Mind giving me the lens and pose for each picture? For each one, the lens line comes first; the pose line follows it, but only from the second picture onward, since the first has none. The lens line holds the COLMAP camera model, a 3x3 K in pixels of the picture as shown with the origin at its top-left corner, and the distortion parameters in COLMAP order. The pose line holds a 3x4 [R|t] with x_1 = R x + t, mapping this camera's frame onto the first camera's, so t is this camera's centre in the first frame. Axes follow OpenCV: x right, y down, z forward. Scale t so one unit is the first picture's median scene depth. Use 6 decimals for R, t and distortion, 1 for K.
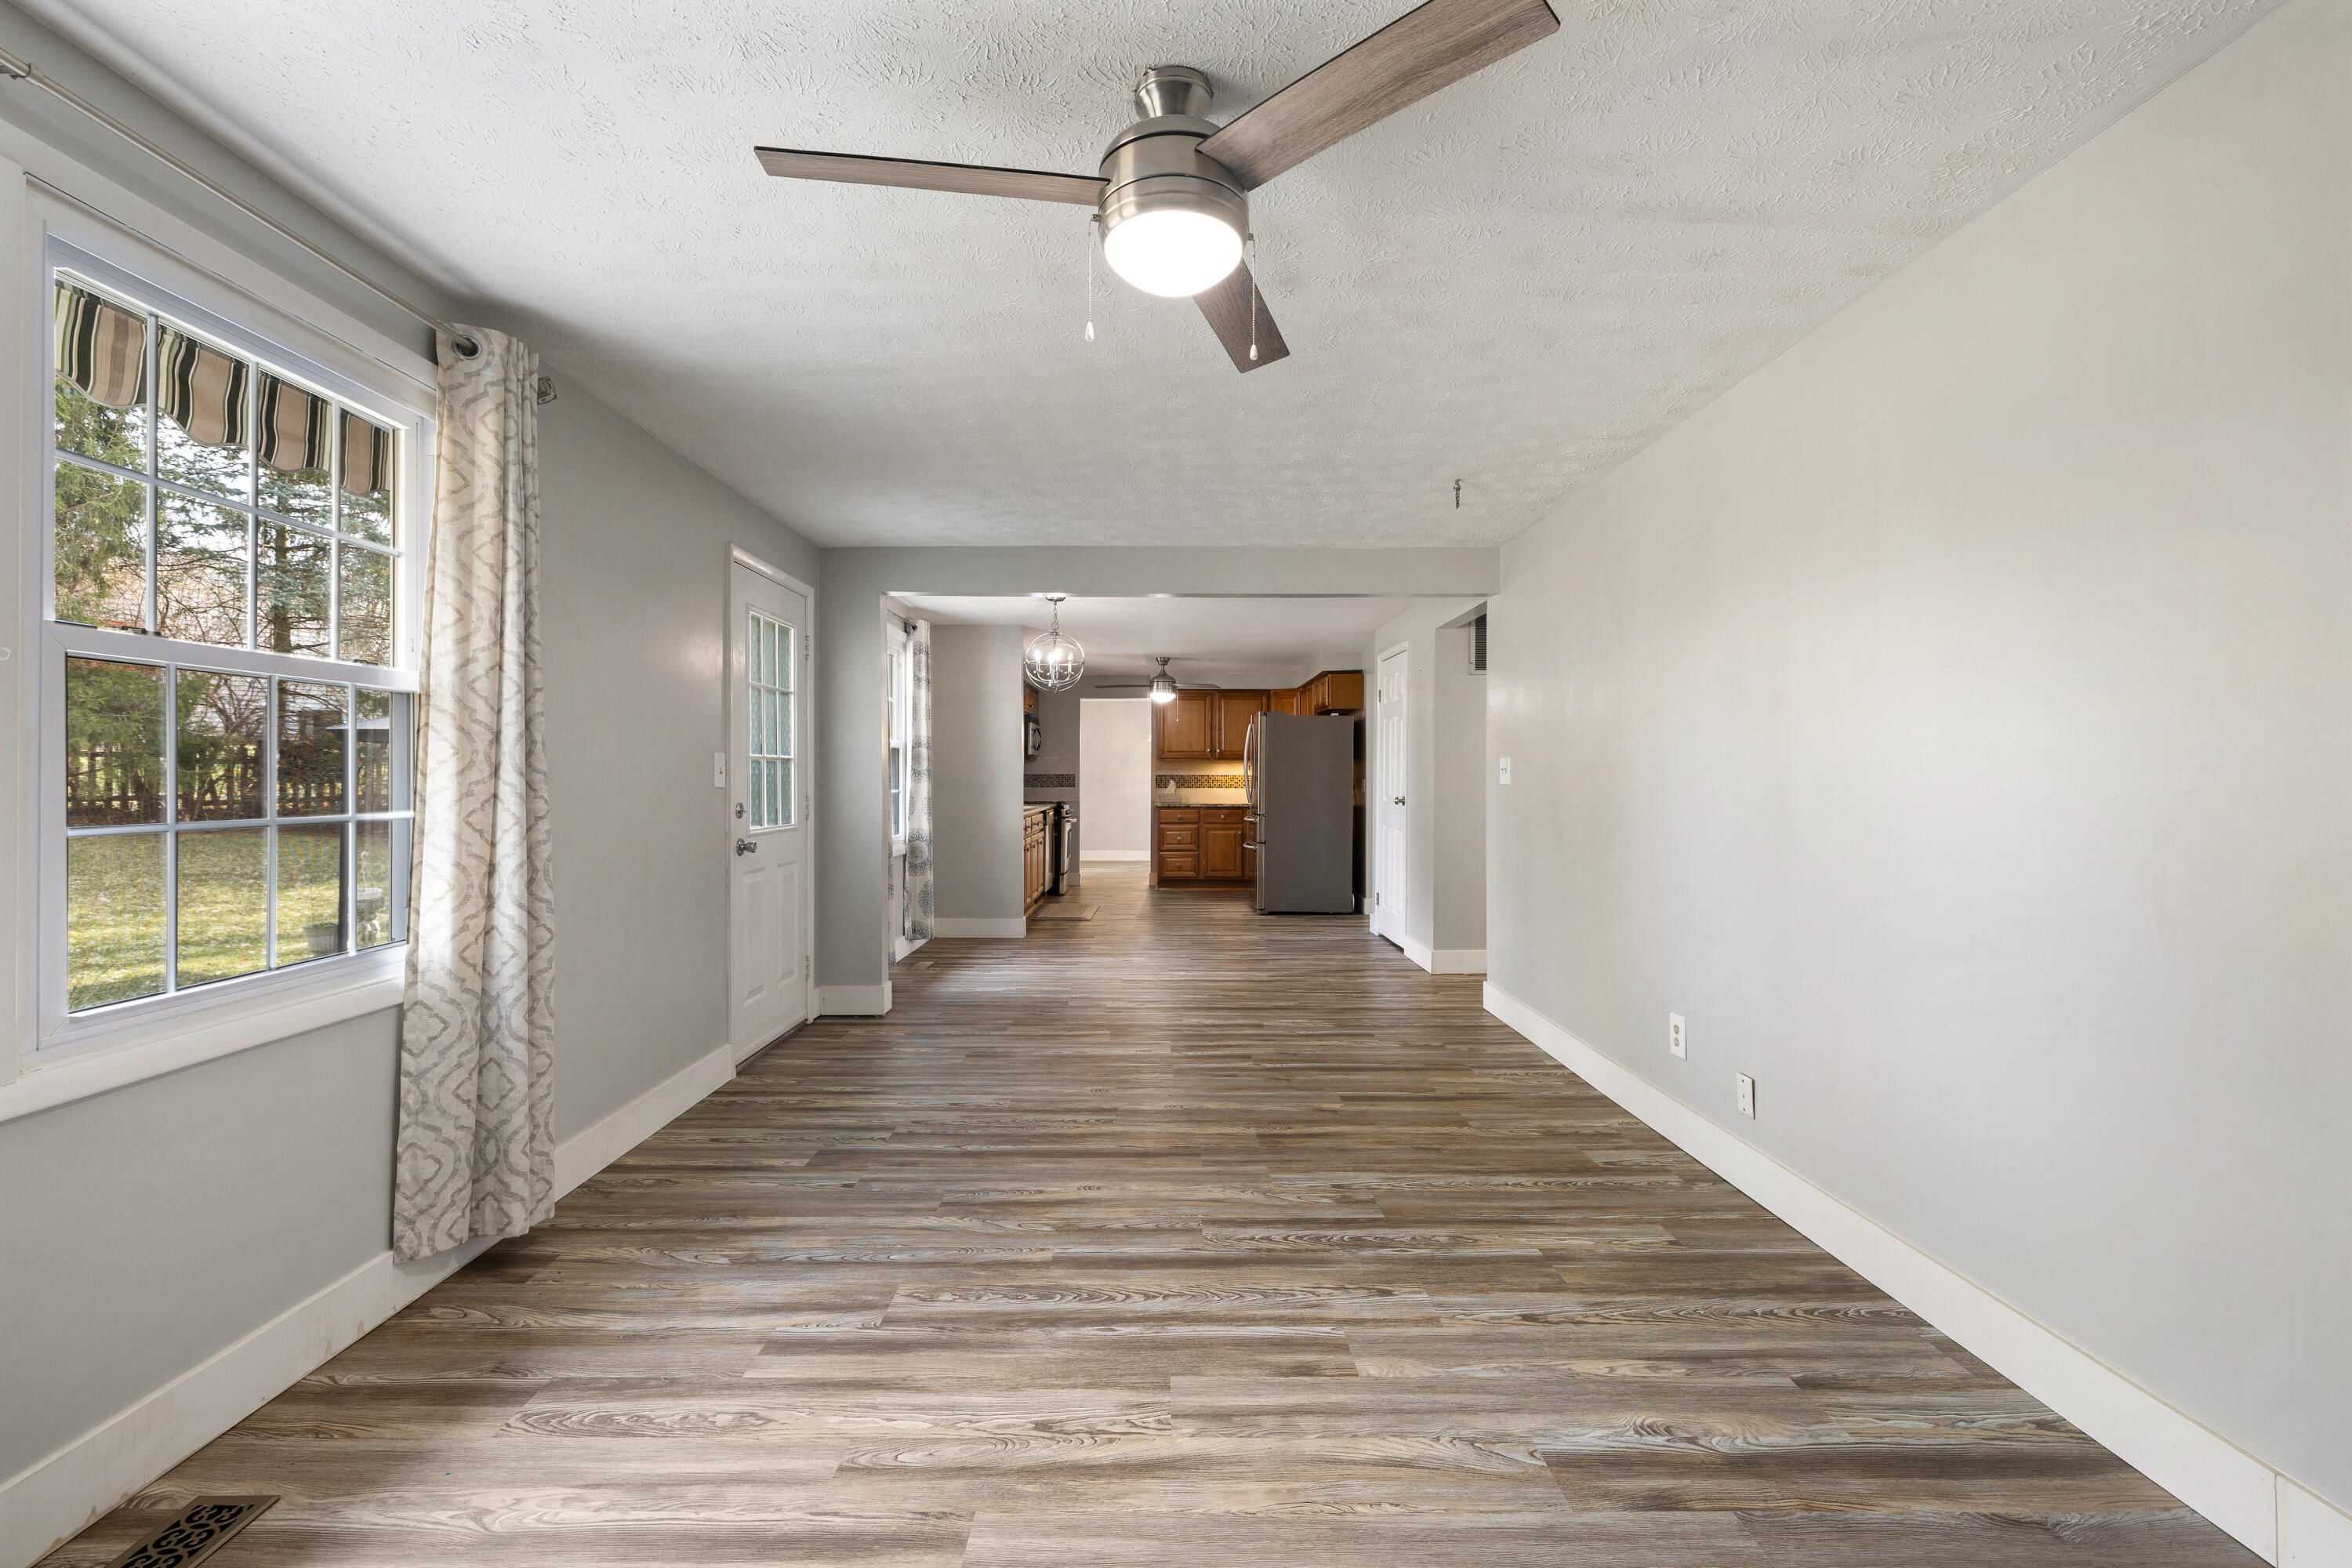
lens RADIAL K [[998.3, 0, 1169.1], [0, 998.3, 773.2], [0, 0, 1]] dist [-0.001084, 0.000082]
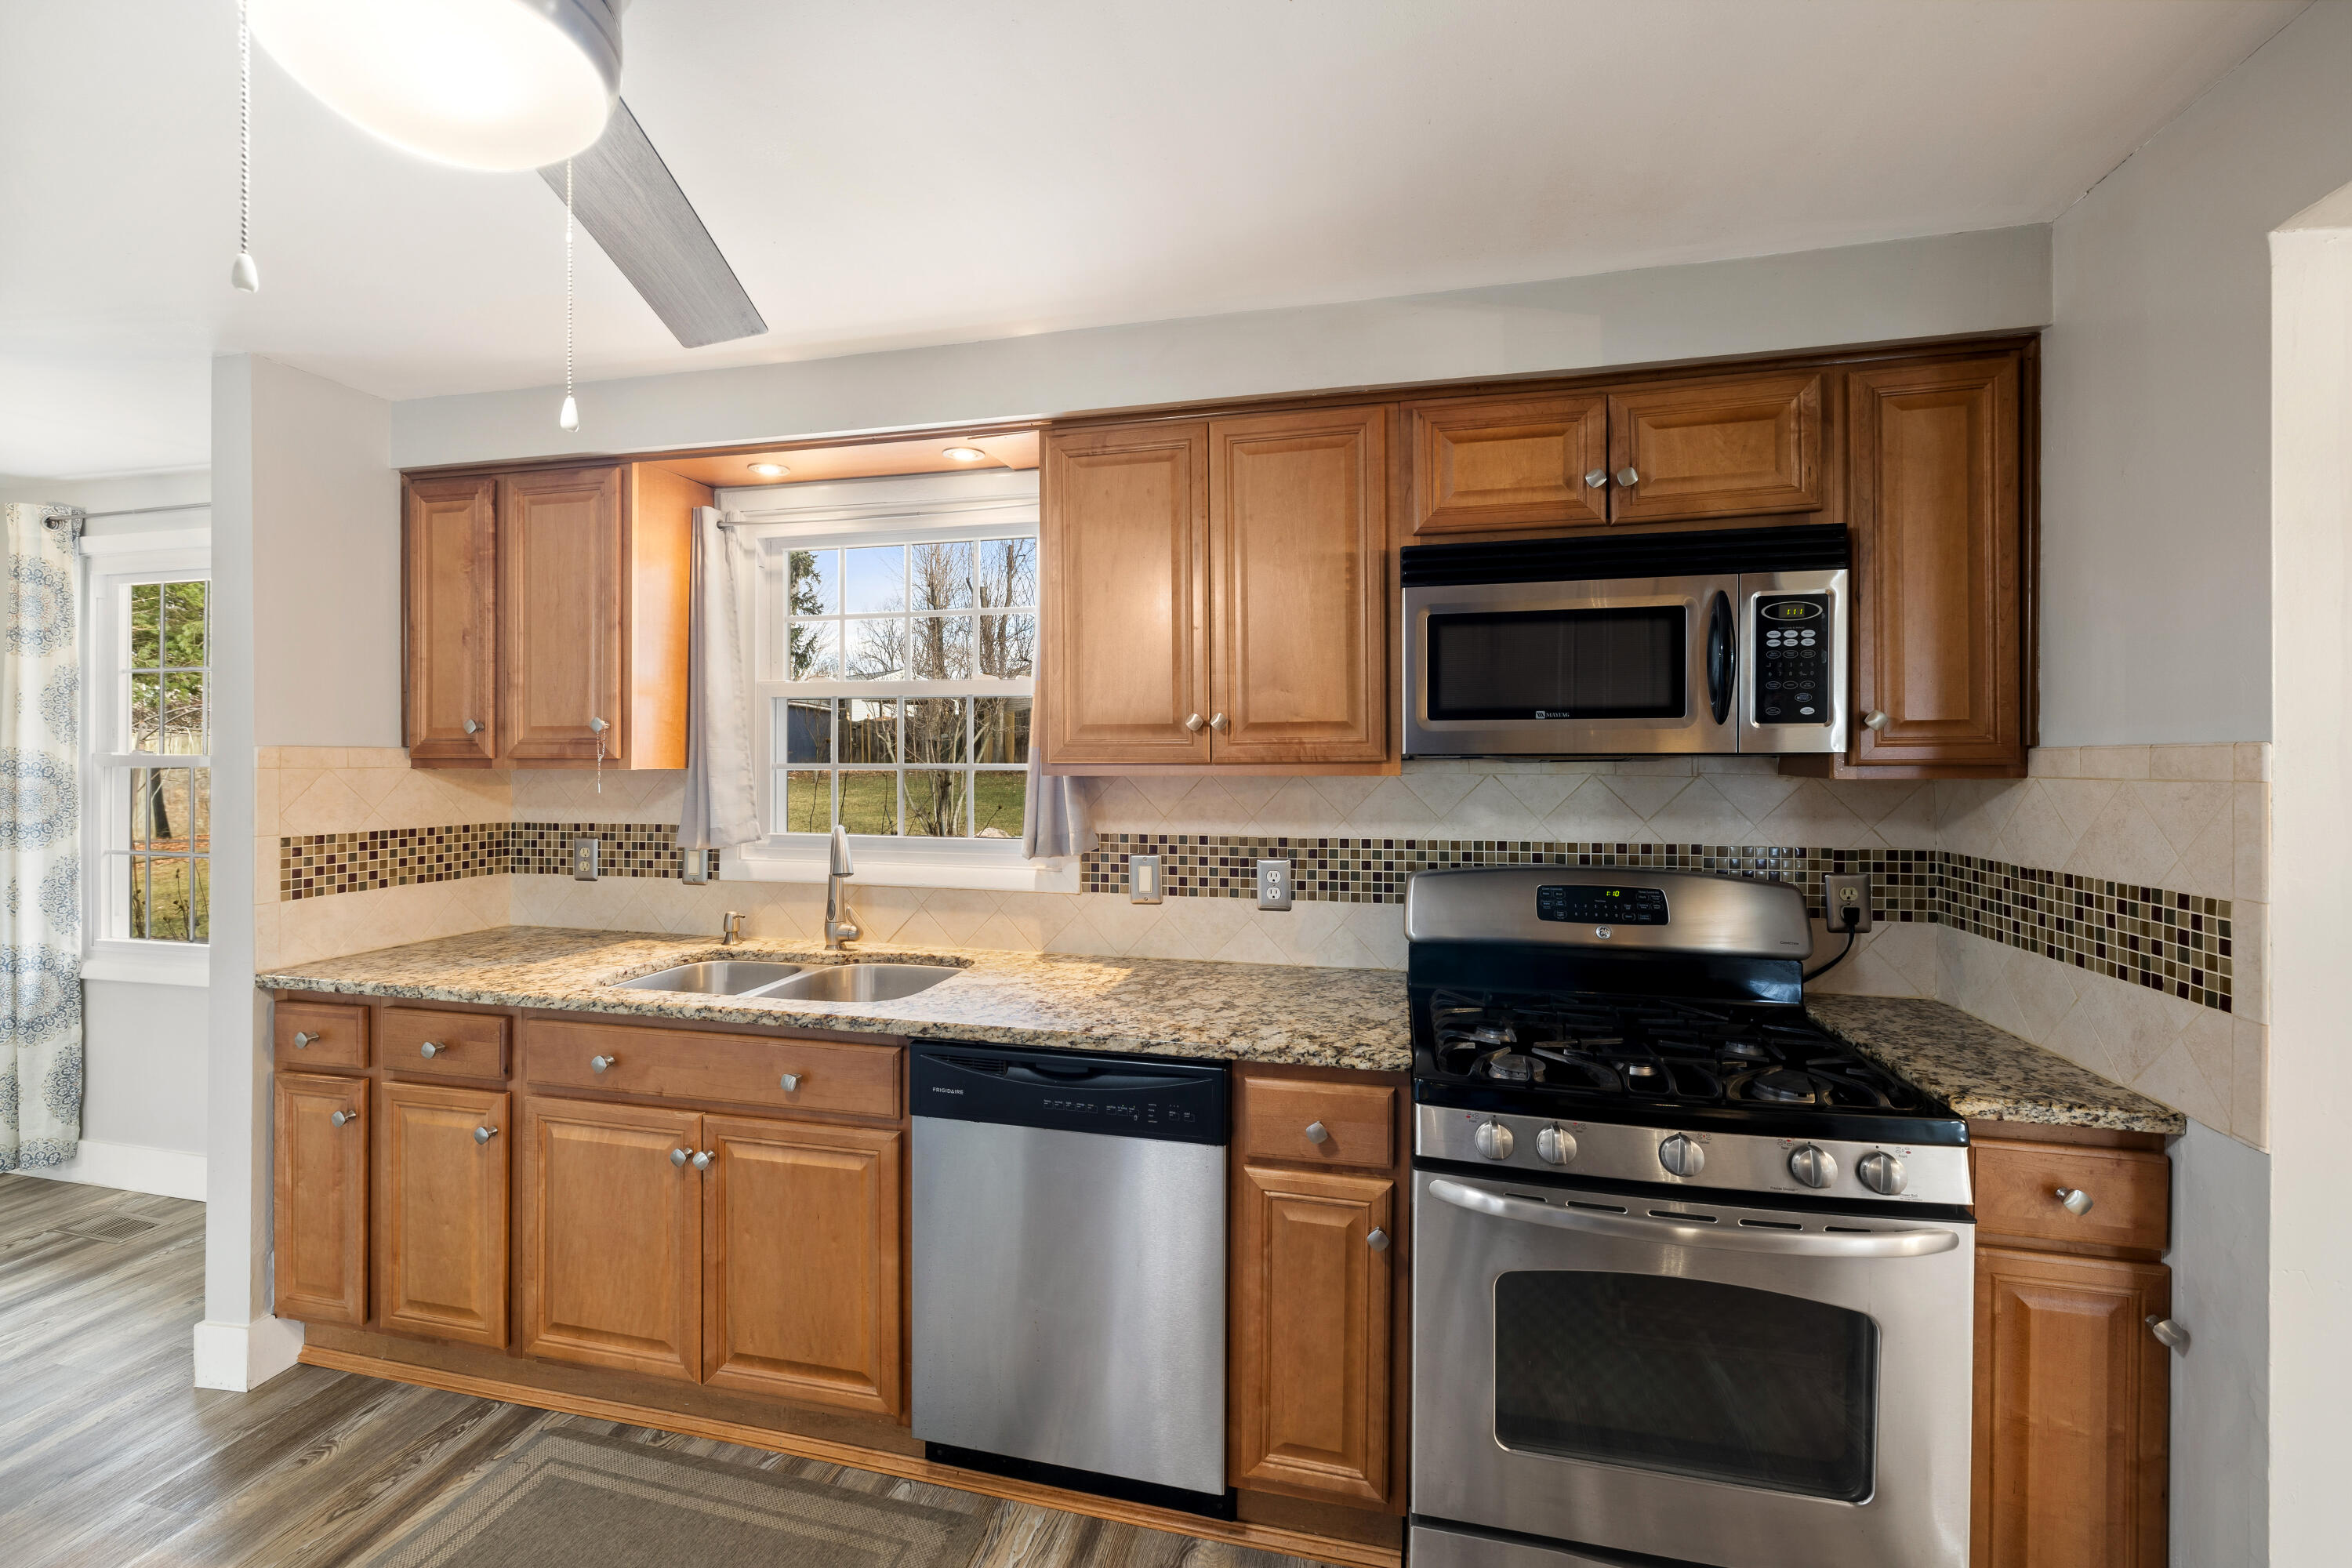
lens RADIAL K [[988.6, 0, 1166.5], [0, 988.6, 757.7], [0, 0, 1]] dist [0.000808, -0.000331]
pose [[-0.243916, -0.000740, -0.969796, 0.172279], [0.002866, 0.999995, -0.001483, -0.056532], [0.969792, -0.003141, -0.243913, 3.125408]]
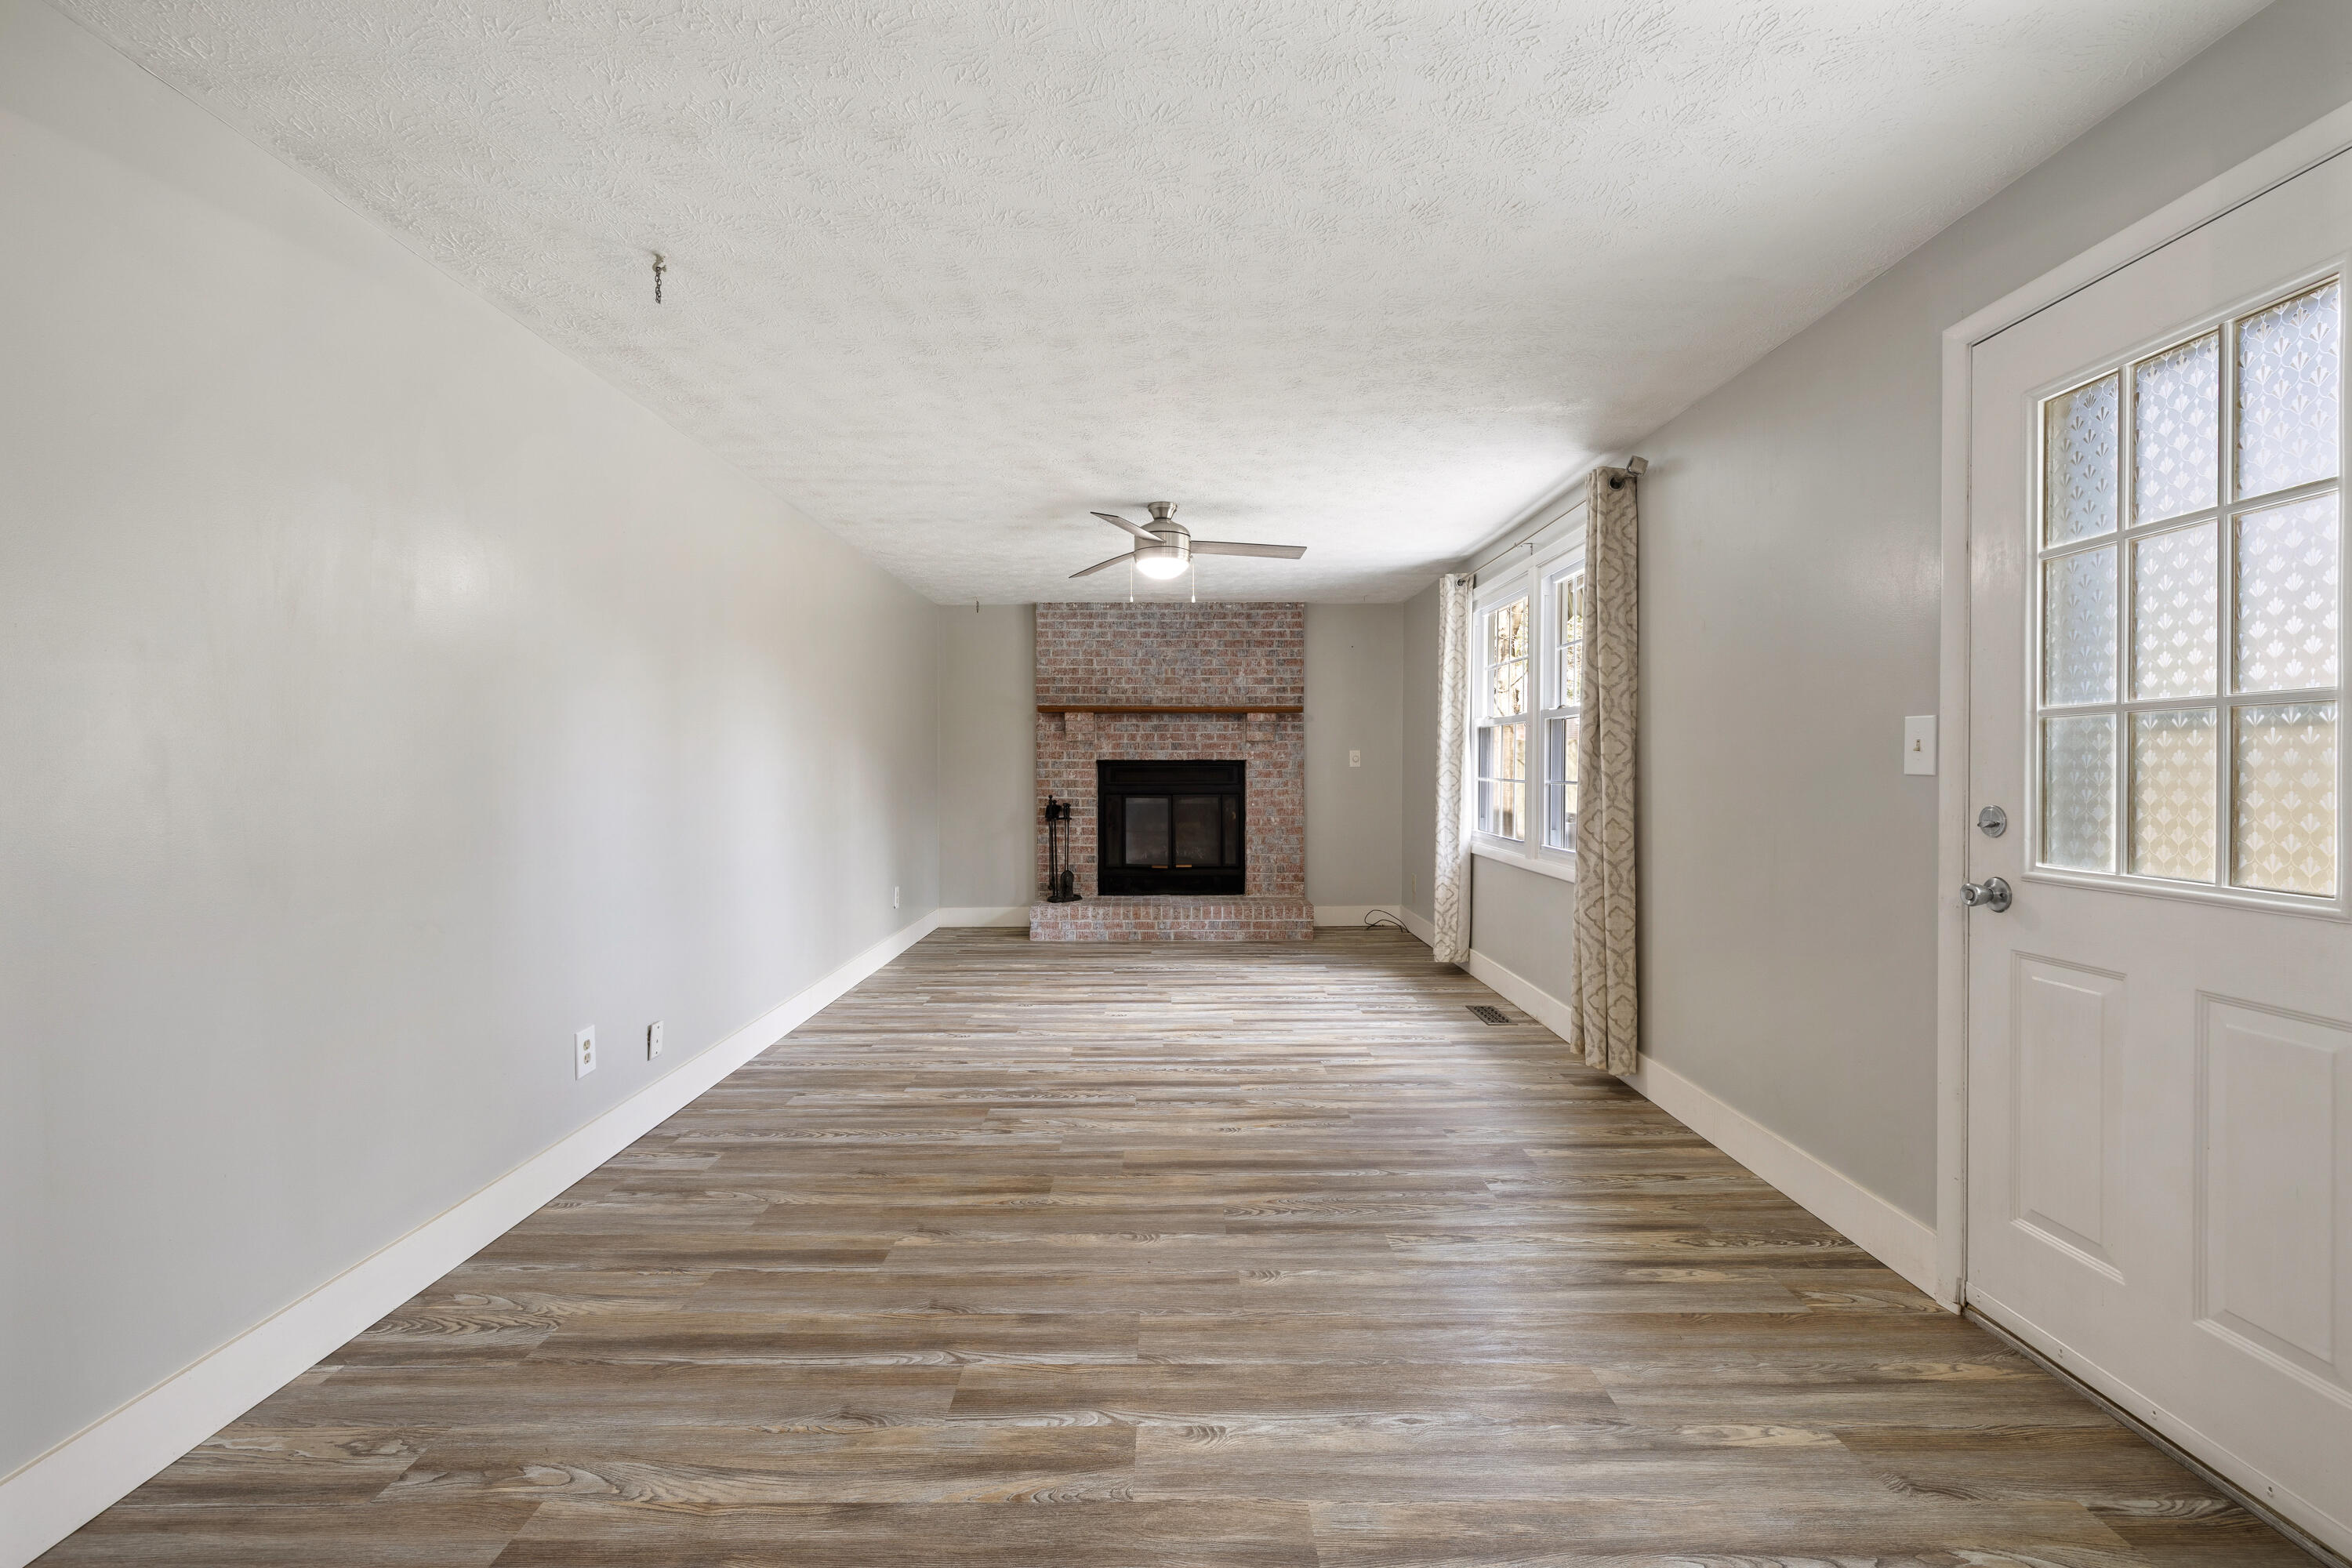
lens RADIAL K [[985.8, 0, 1170.6], [0, 985.8, 771.2], [0, 0, 1]] dist [-0.000242, -0.000148]
pose [[-0.999958, 0.001692, 0.009058, -0.021273], [0.001686, 0.999998, -0.000644, 0.014210], [-0.009059, -0.000628, -0.999959, 1.874231]]
